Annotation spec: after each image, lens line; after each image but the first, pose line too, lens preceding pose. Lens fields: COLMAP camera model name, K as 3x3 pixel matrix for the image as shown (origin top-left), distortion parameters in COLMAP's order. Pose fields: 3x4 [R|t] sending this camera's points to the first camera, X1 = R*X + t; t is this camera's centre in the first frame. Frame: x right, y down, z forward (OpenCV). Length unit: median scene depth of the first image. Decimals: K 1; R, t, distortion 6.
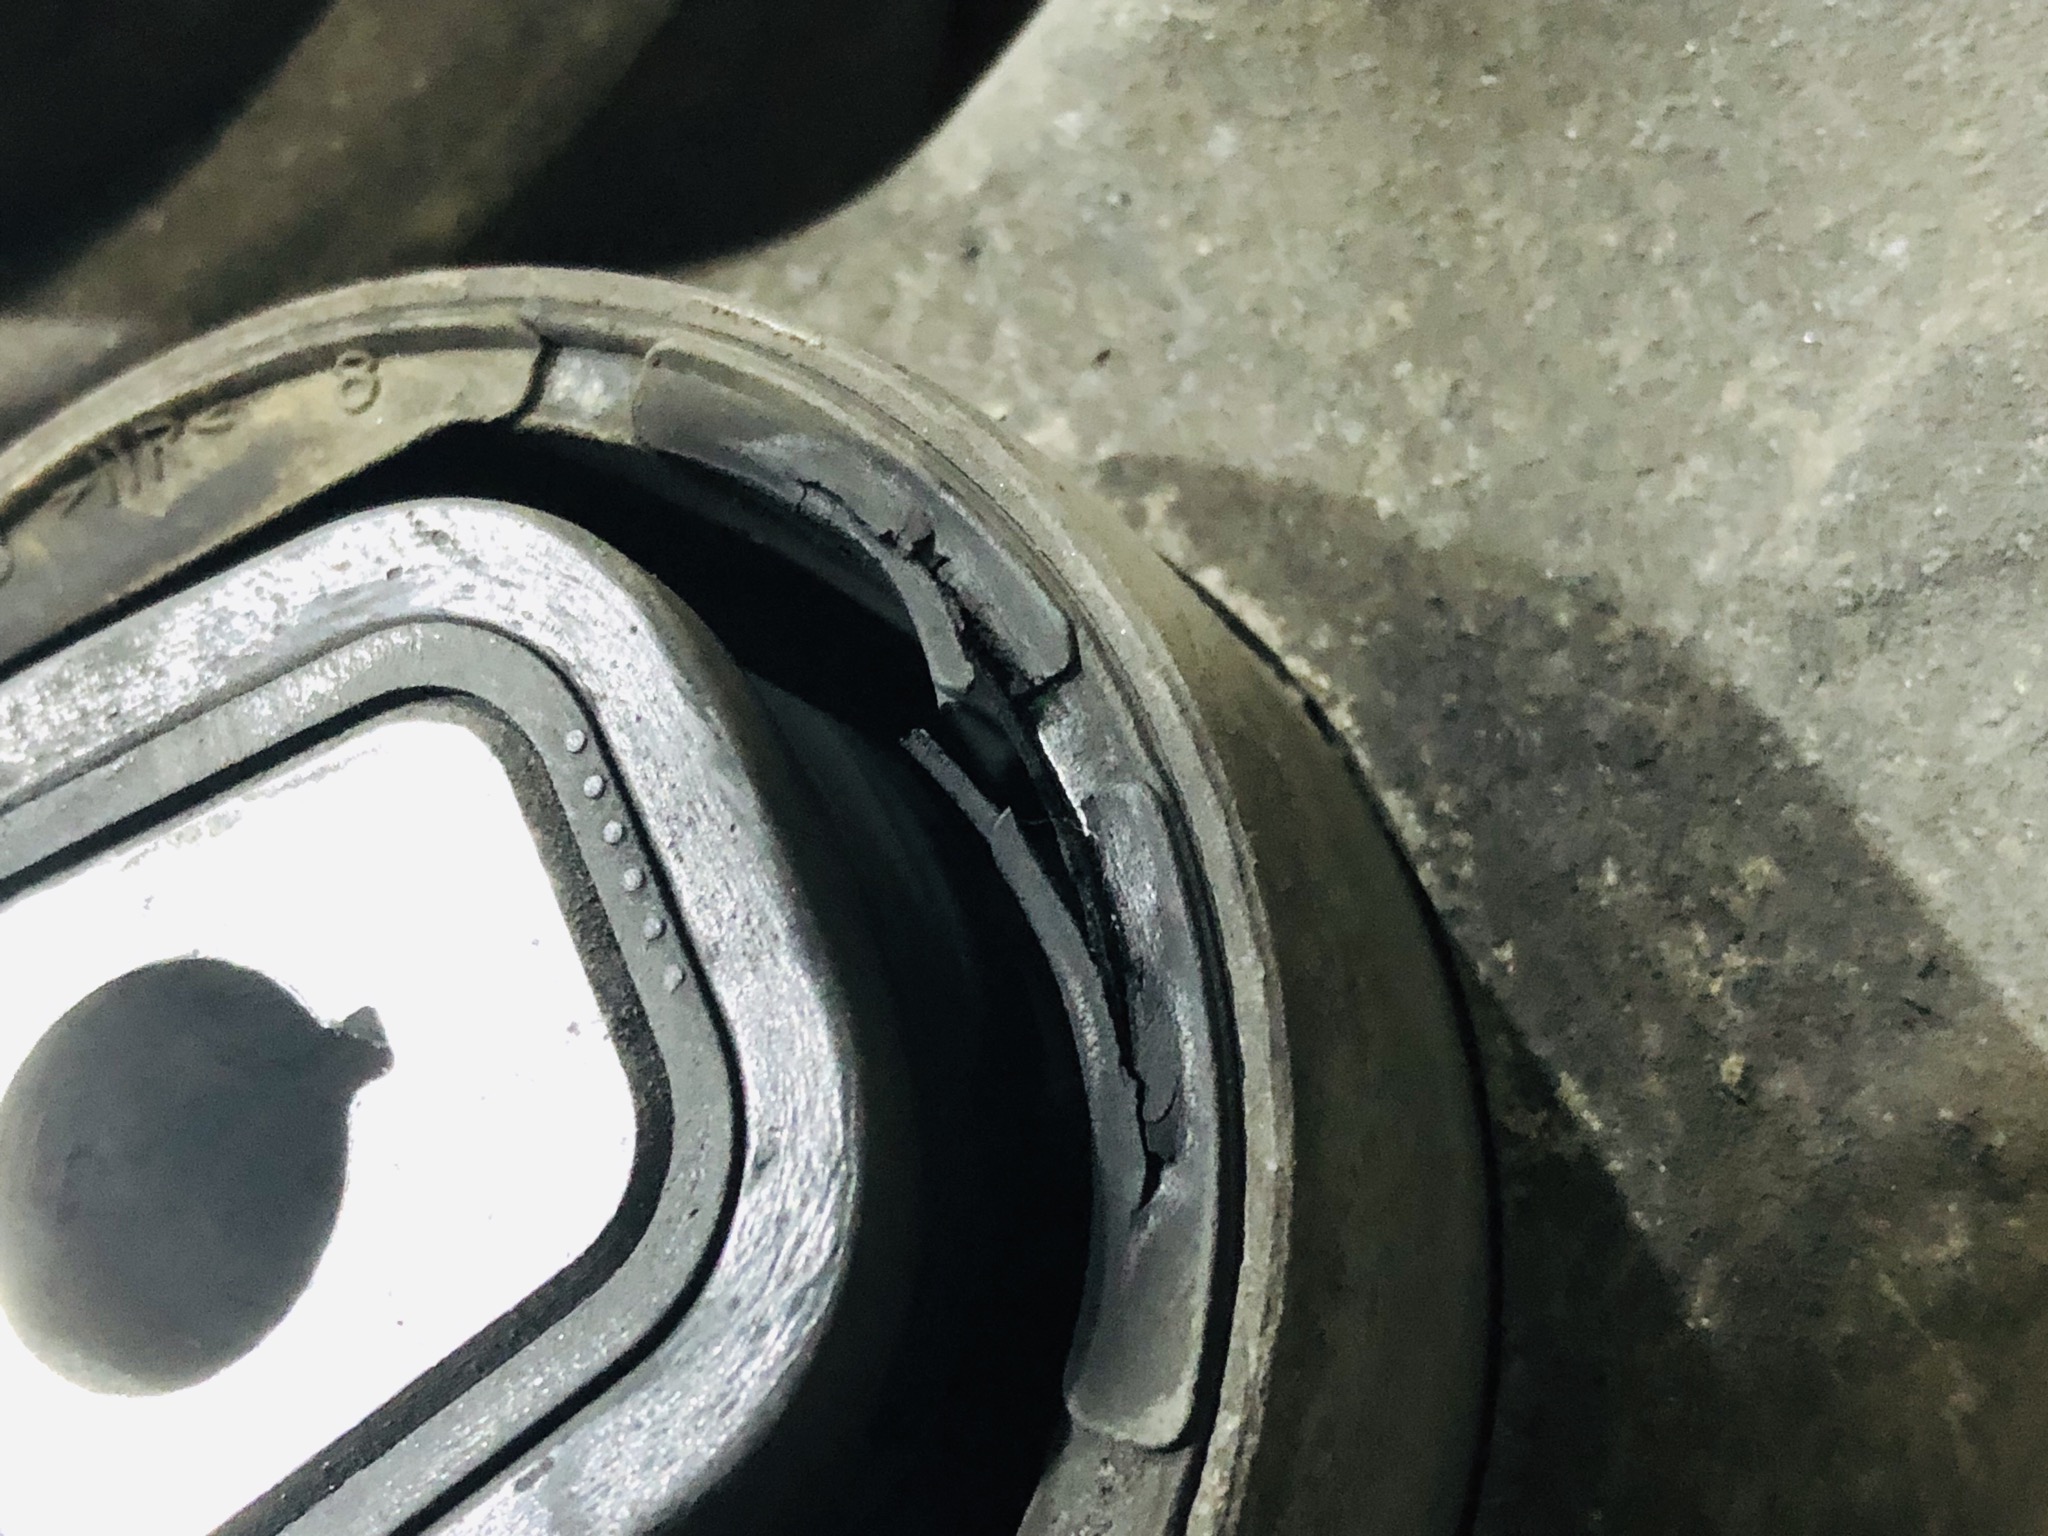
lens RADIAL K [[3042.4, 0, 1029.3], [0, 3042.4, 770.3], [0, 0, 1]] dist [0.164466, 0.000000]
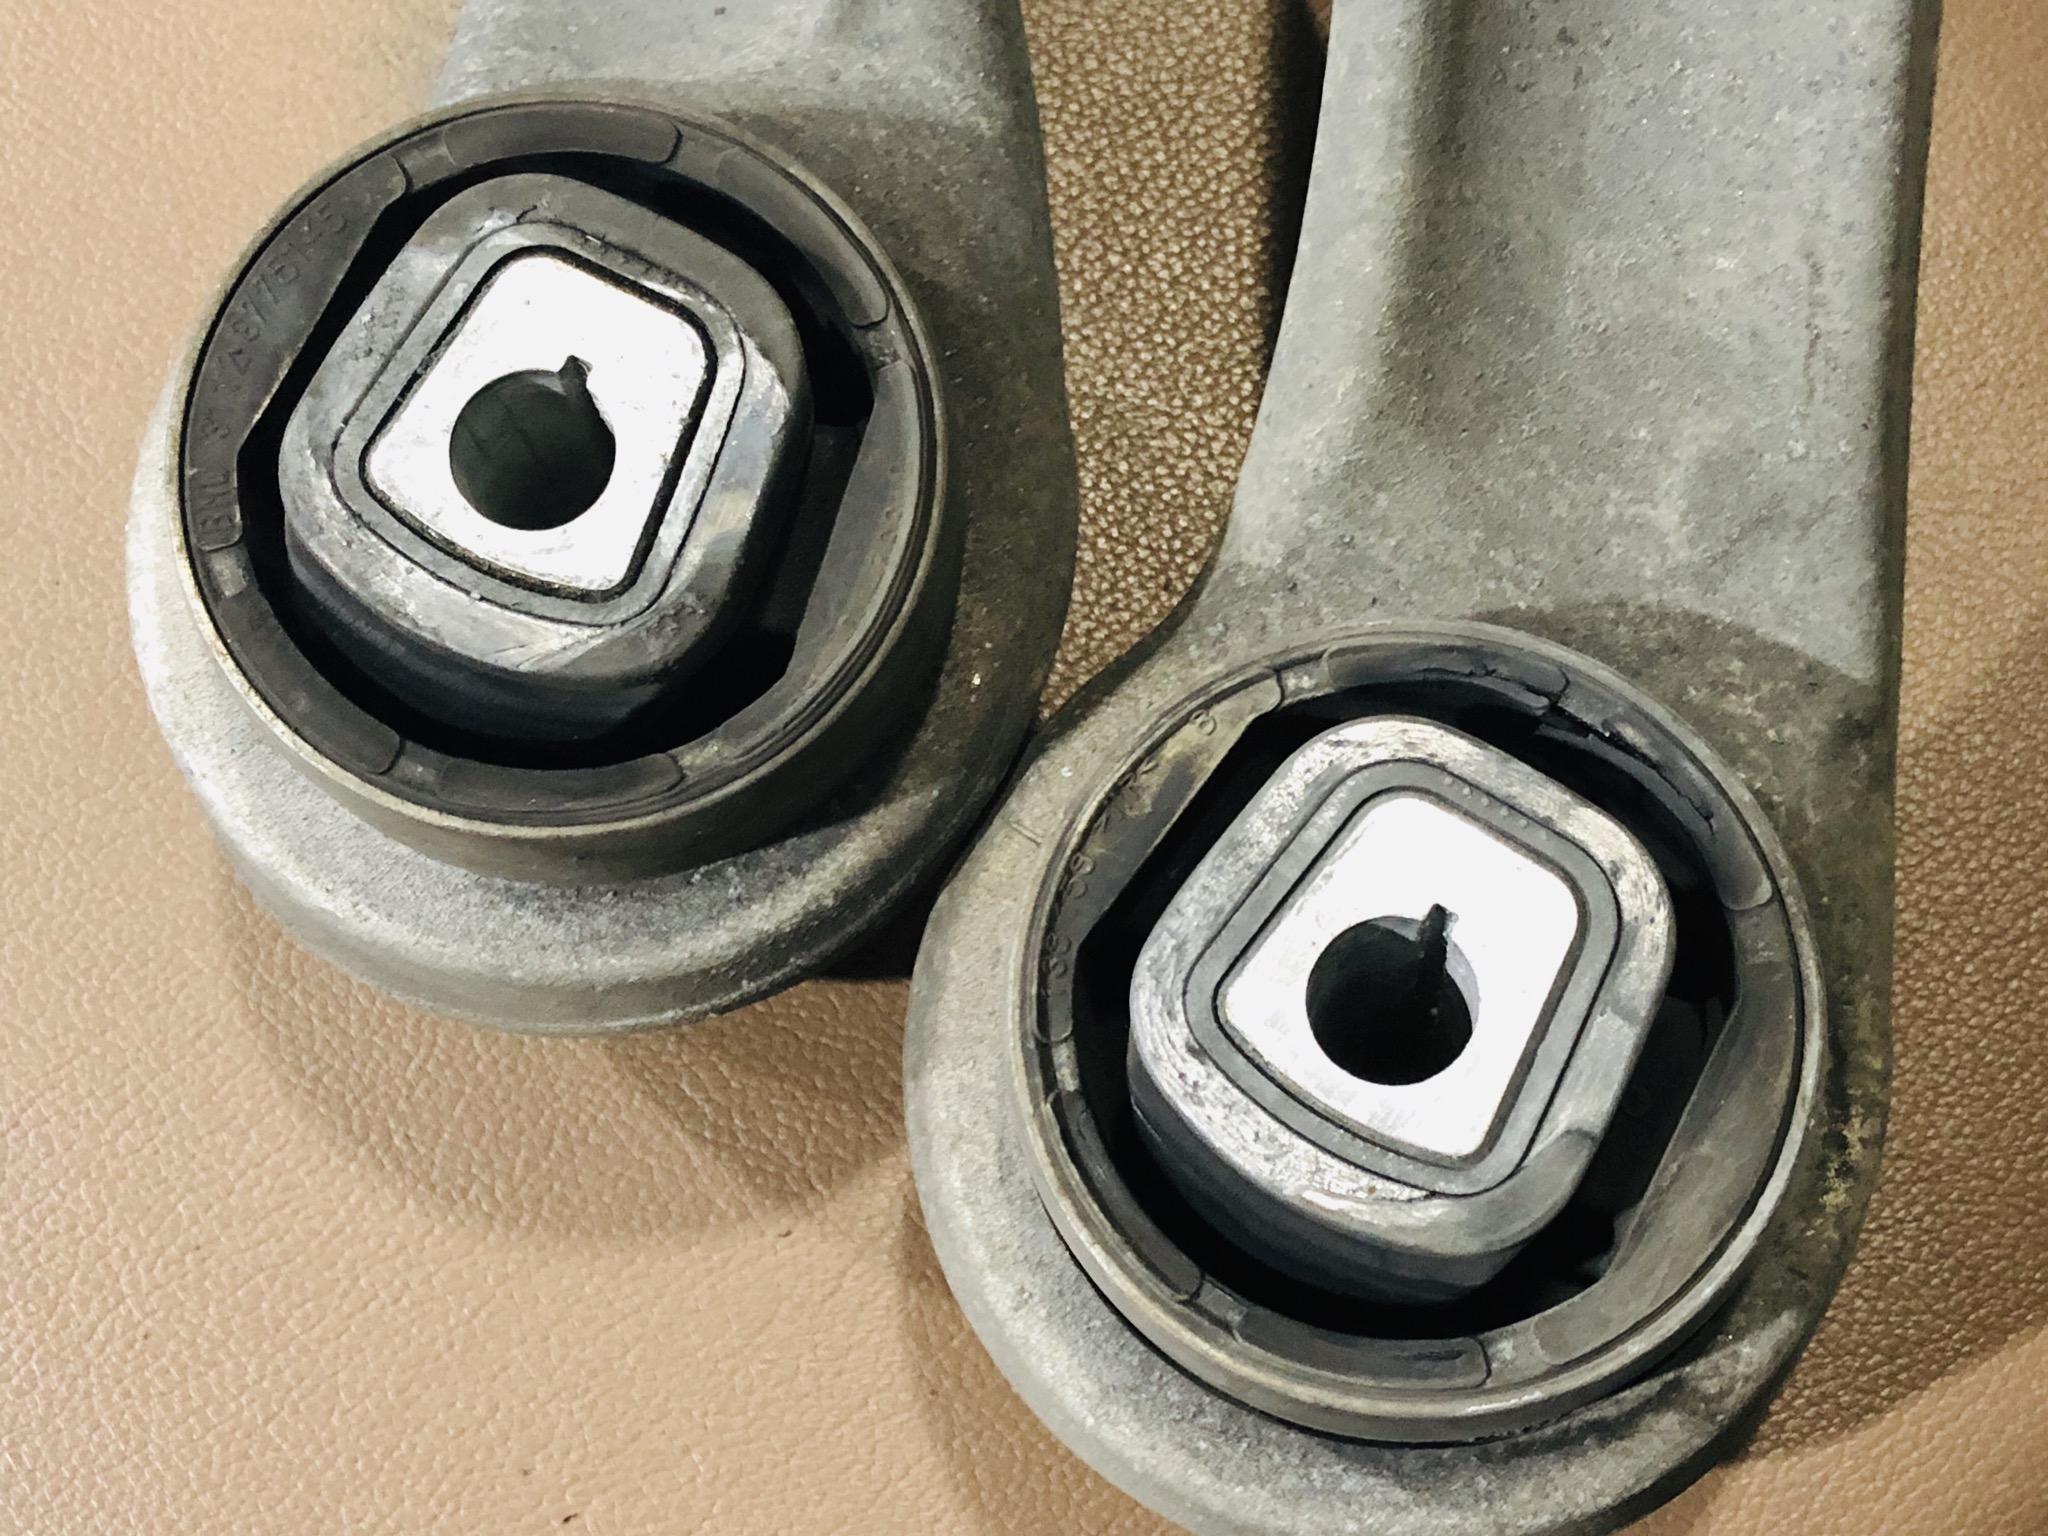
lens RADIAL K [[3042.4, 0, 1018.8], [0, 3042.4, 768.0], [0, 0, 1]] dist [0.164466, 0.000000]
pose [[0.819164, -0.412915, 0.398083, -1.360438], [0.446284, 0.894838, 0.009828, -0.191413], [-0.360278, 0.169607, 0.917297, -1.173121]]
